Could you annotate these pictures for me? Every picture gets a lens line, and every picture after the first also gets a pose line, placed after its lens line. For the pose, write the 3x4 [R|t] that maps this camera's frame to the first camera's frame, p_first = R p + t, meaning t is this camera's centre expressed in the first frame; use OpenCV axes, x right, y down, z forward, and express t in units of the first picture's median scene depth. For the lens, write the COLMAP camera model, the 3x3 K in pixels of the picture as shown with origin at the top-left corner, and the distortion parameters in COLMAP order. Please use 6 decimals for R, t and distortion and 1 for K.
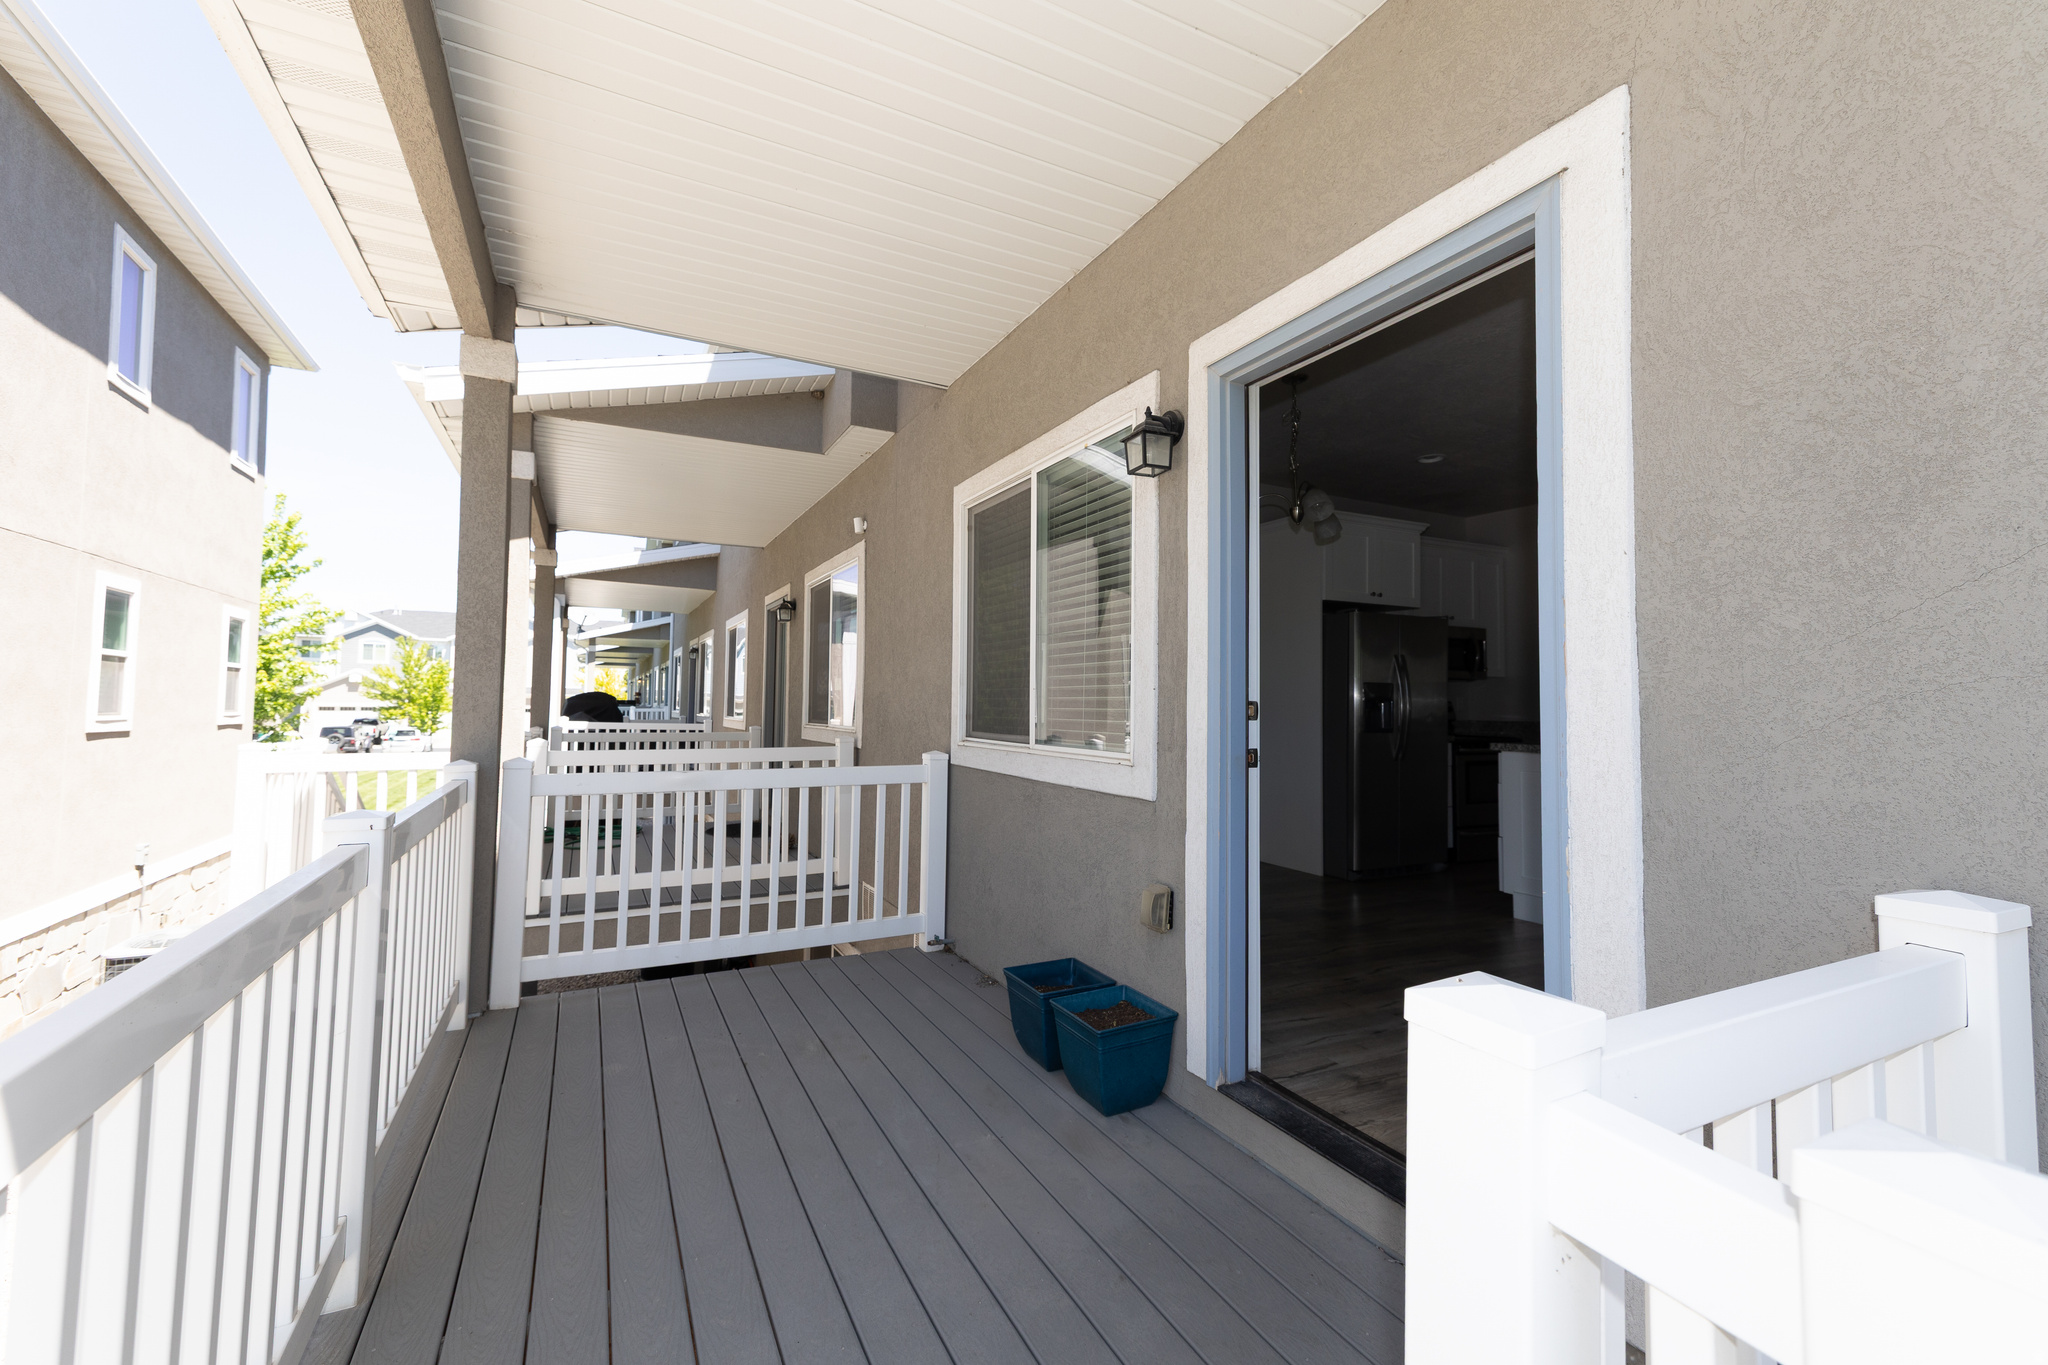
lens RADIAL K [[854.4, 0, 1017.3], [0, 854.4, 678.6], [0, 0, 1]] dist [0.026348, -0.000578]
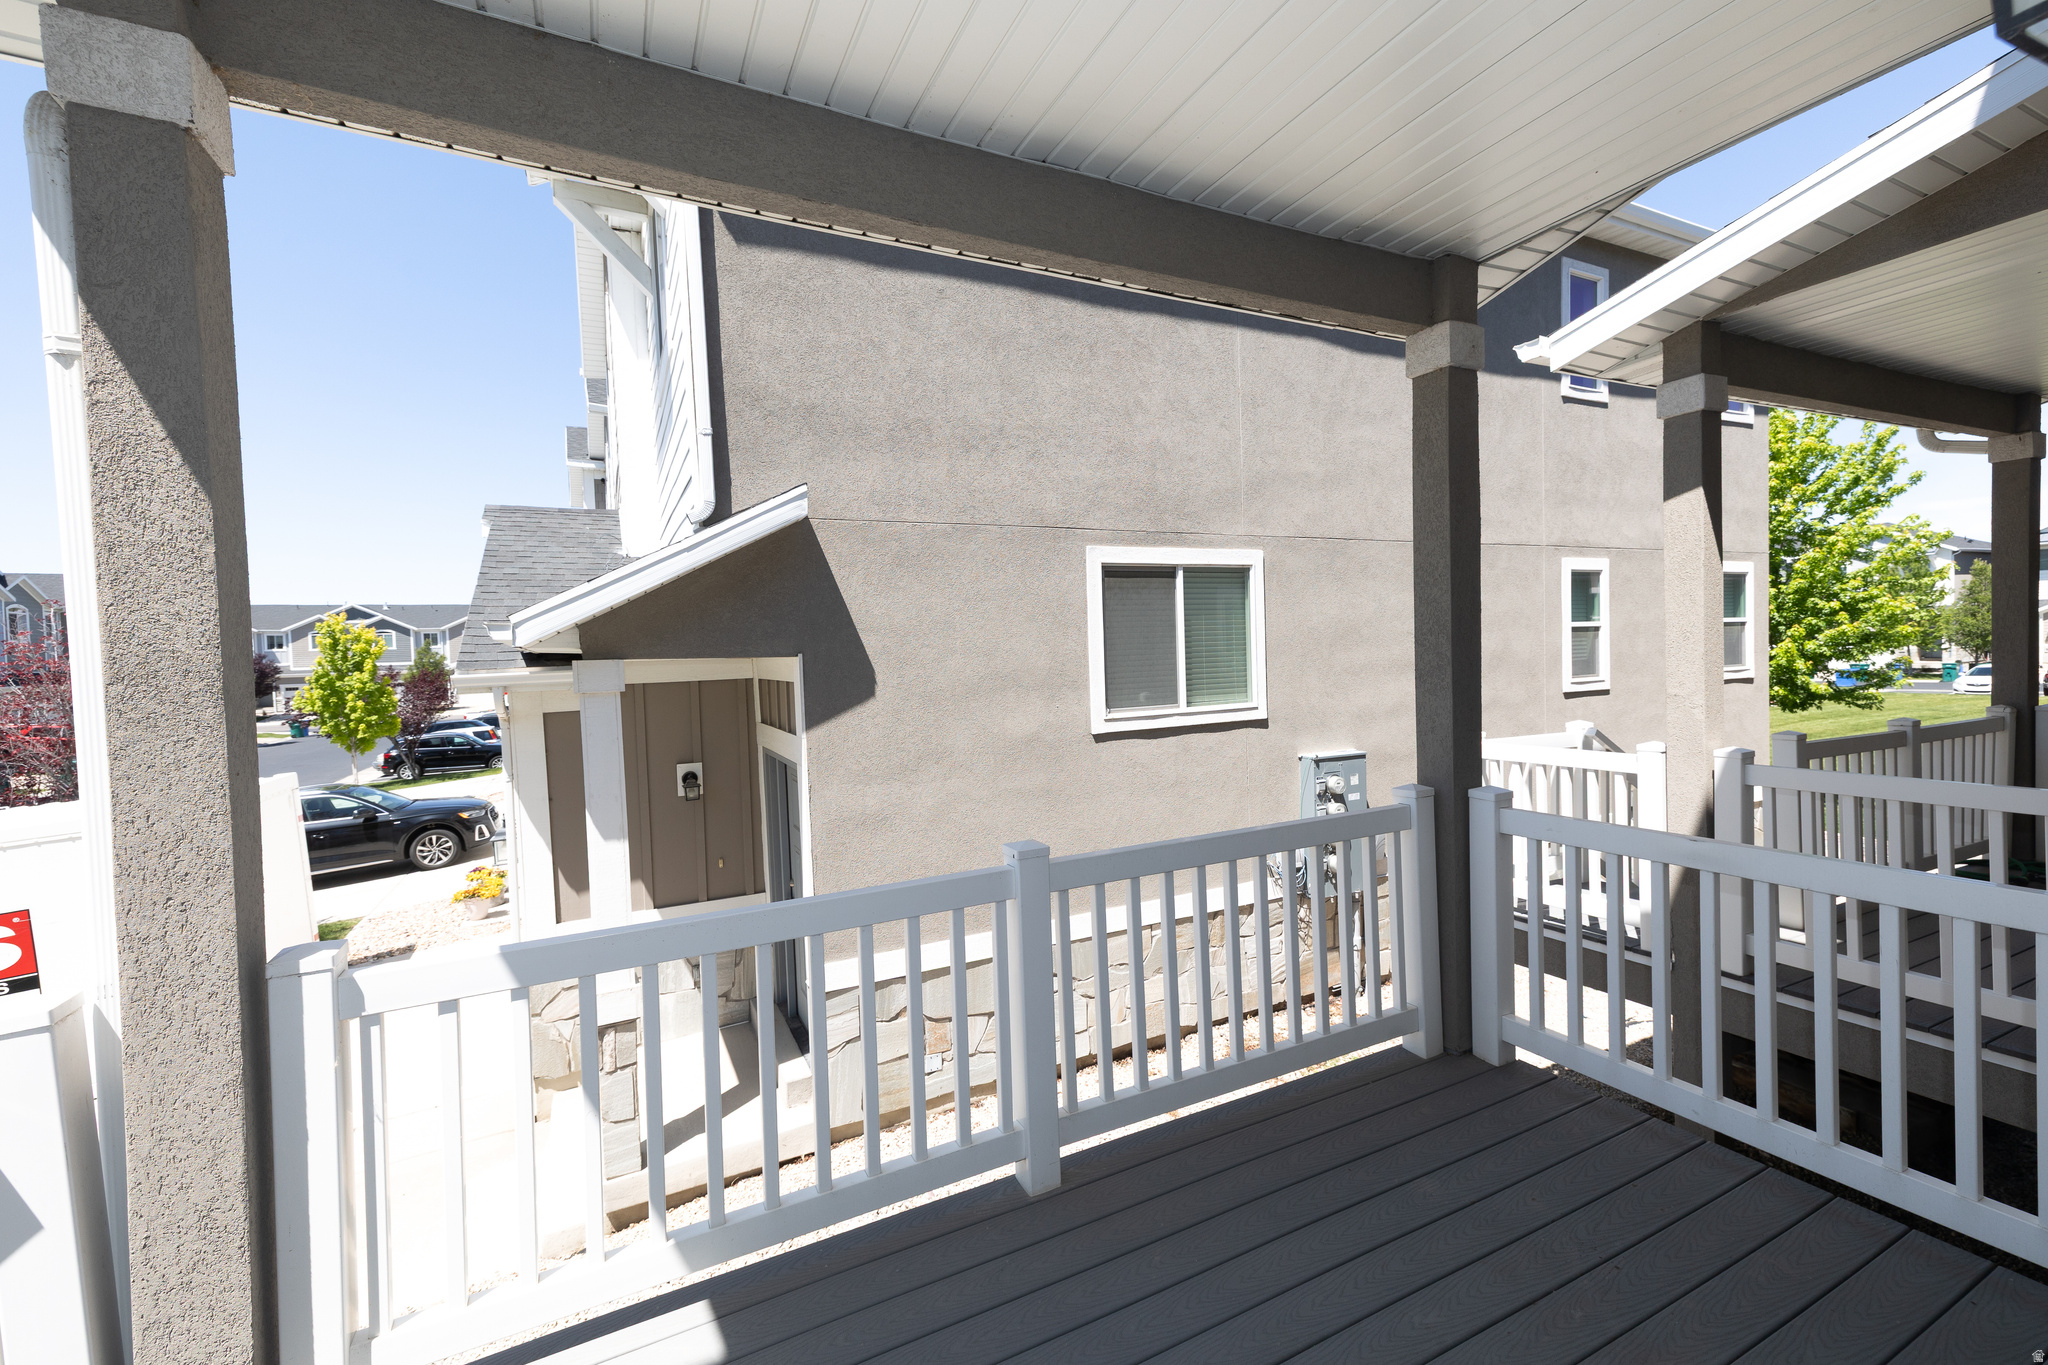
lens RADIAL K [[854.4, 0, 1017.3], [0, 854.4, 678.6], [0, 0, 1]] dist [0.026348, -0.000578]
pose [[-0.003018, 0.016614, -0.999857, 0.134829], [0.070056, 0.997409, 0.016362, -0.029459], [0.997539, -0.069996, -0.004174, 0.238938]]
